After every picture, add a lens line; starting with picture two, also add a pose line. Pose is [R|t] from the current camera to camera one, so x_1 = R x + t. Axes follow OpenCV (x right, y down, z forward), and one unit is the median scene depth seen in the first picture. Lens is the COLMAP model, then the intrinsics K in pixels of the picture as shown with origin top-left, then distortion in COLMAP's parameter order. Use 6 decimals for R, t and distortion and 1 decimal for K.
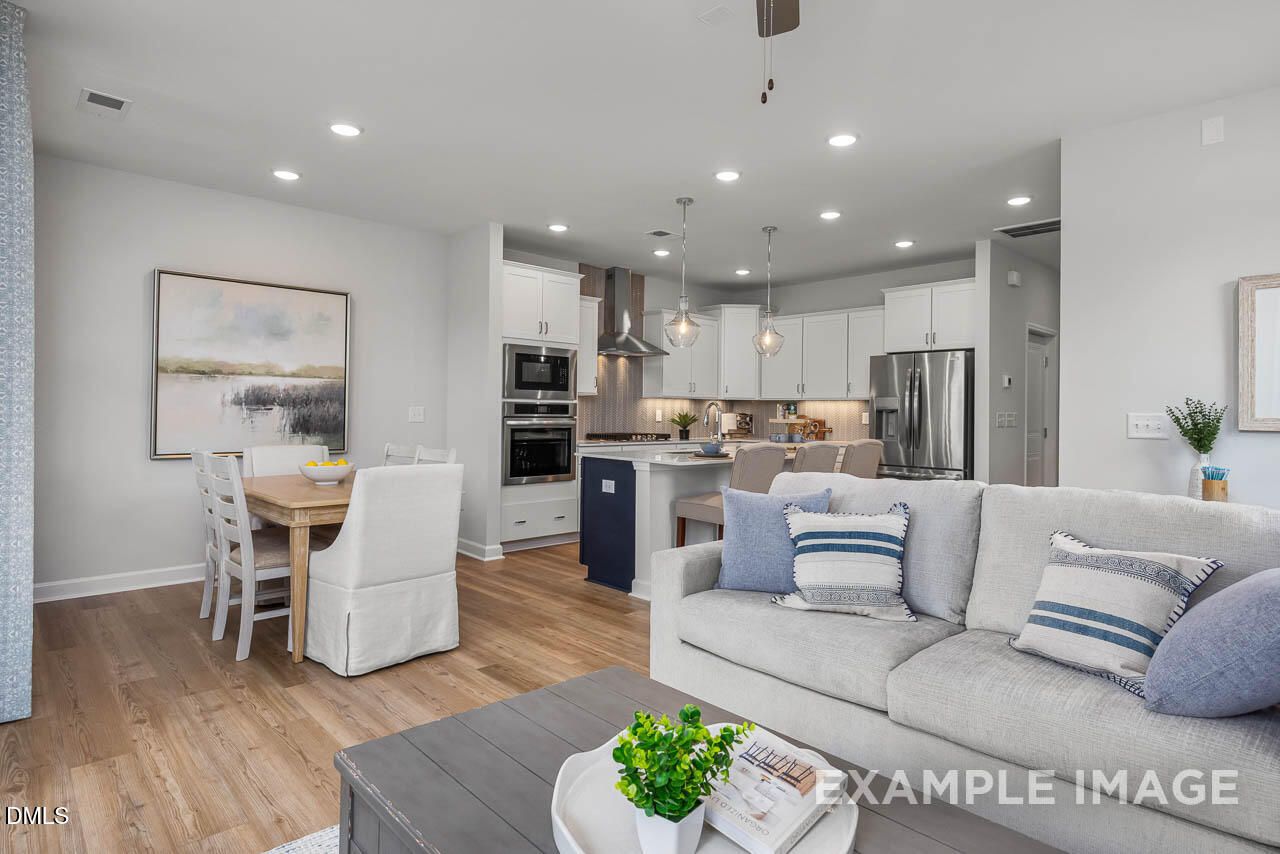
lens RADIAL K [[691.4, 0, 642.9], [0, 691.4, 405.1], [0, 0, 1]] dist [-0.001515, -0.000265]
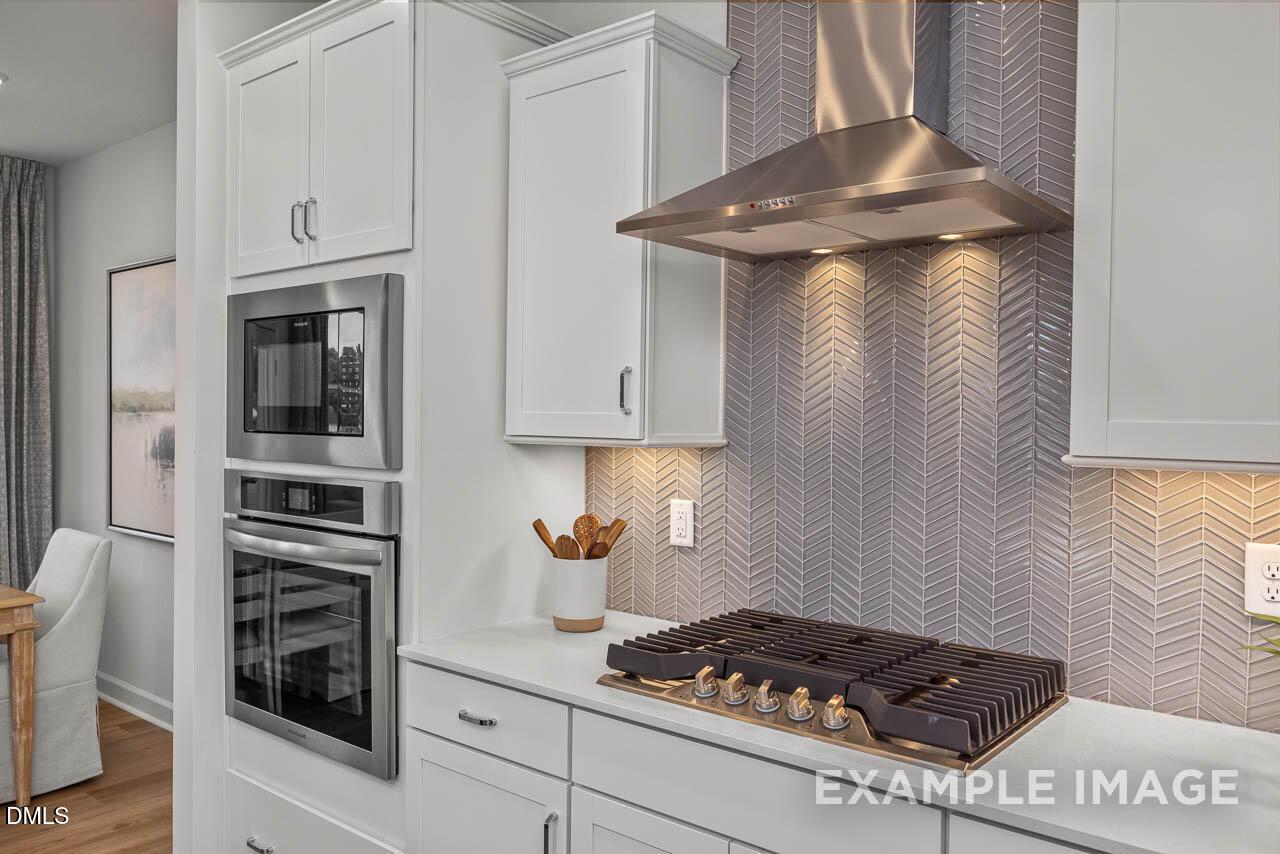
lens RADIAL K [[931.0, 0, 618.4], [0, 931.0, 424.7], [0, 0, 1]] dist [0.001984, 0.001911]
pose [[0.133508, -0.001131, -0.991047, 0.303785], [0.000190, 0.999999, -0.001115, -0.028782], [0.991048, -0.000040, 0.133508, 1.247436]]
